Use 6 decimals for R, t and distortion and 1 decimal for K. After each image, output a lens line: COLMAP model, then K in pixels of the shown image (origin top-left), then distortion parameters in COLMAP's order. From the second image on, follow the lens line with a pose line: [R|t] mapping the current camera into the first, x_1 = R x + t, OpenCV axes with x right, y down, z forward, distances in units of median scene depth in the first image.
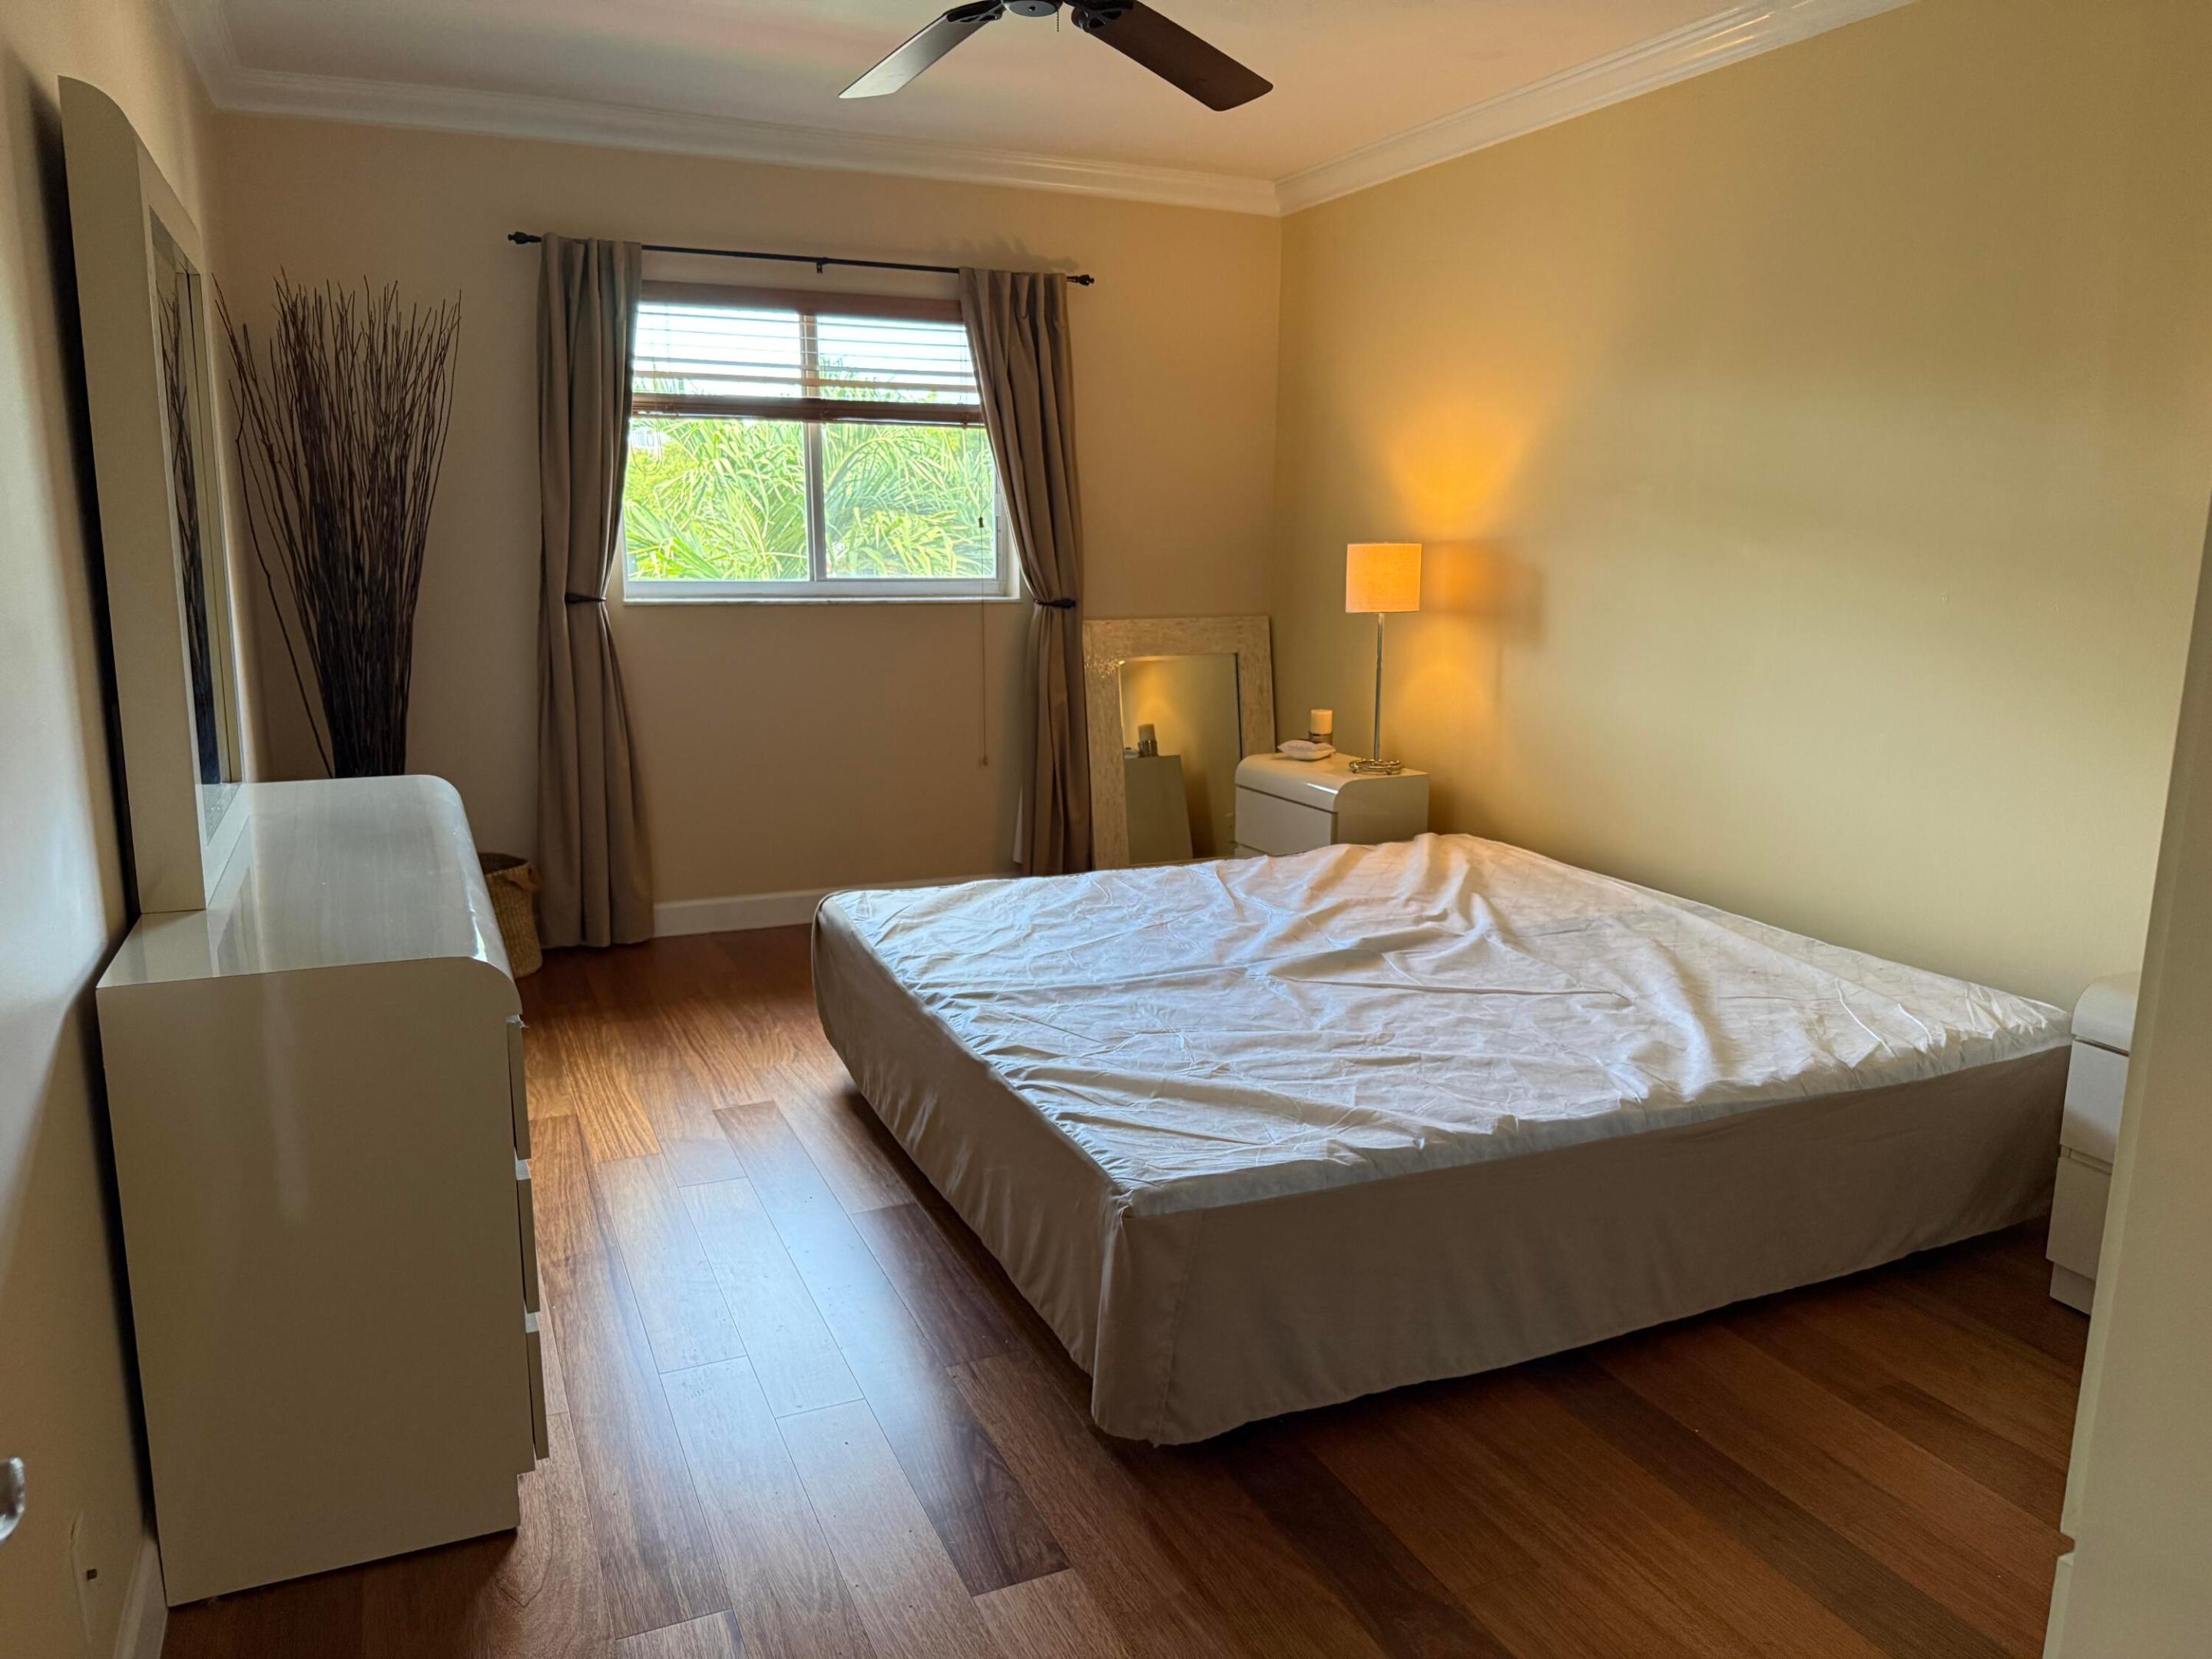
lens RADIAL K [[1602.4, 0, 1106.0], [0, 1602.4, 829.5], [0, 0, 1]] dist [0.013303, -0.001111]
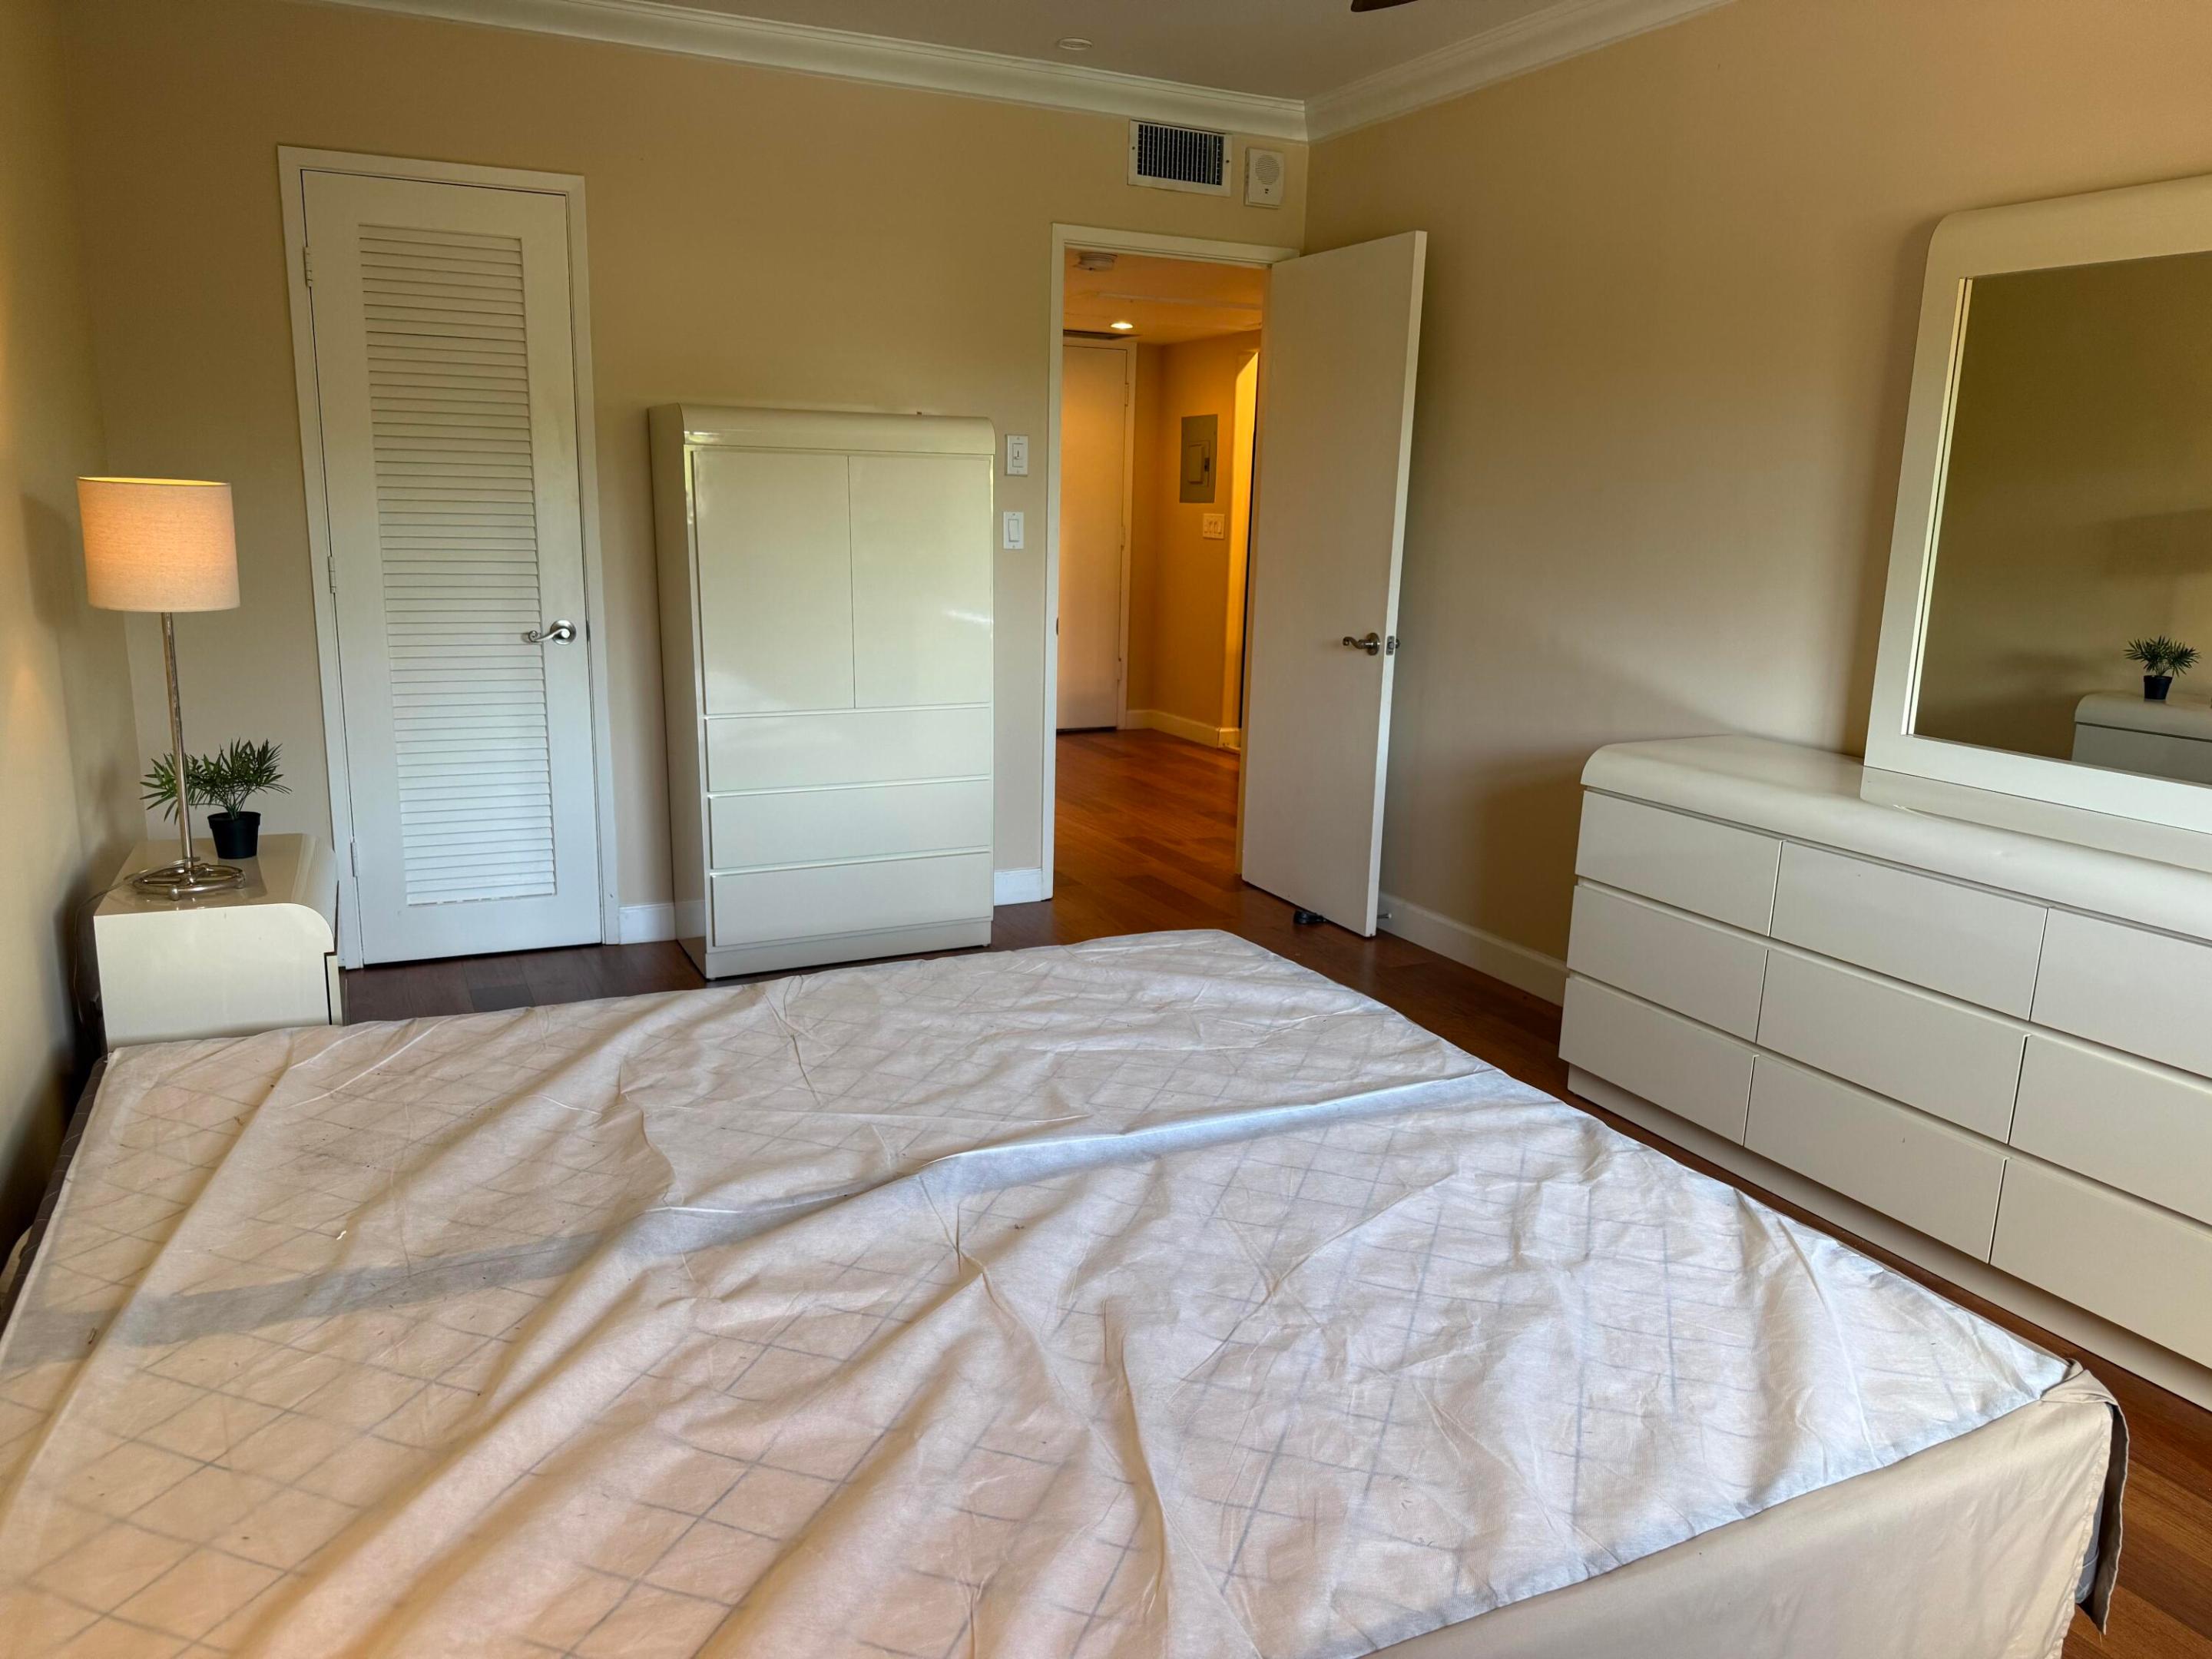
lens RADIAL K [[1602.4, 0, 1106.0], [0, 1602.4, 829.5], [0, 0, 1]] dist [0.013303, -0.001111]
pose [[-0.999234, -0.022227, -0.032222, 0.128662], [-0.032771, 0.925217, 0.378021, -0.310456], [0.021410, 0.378787, -0.925236, 1.705595]]
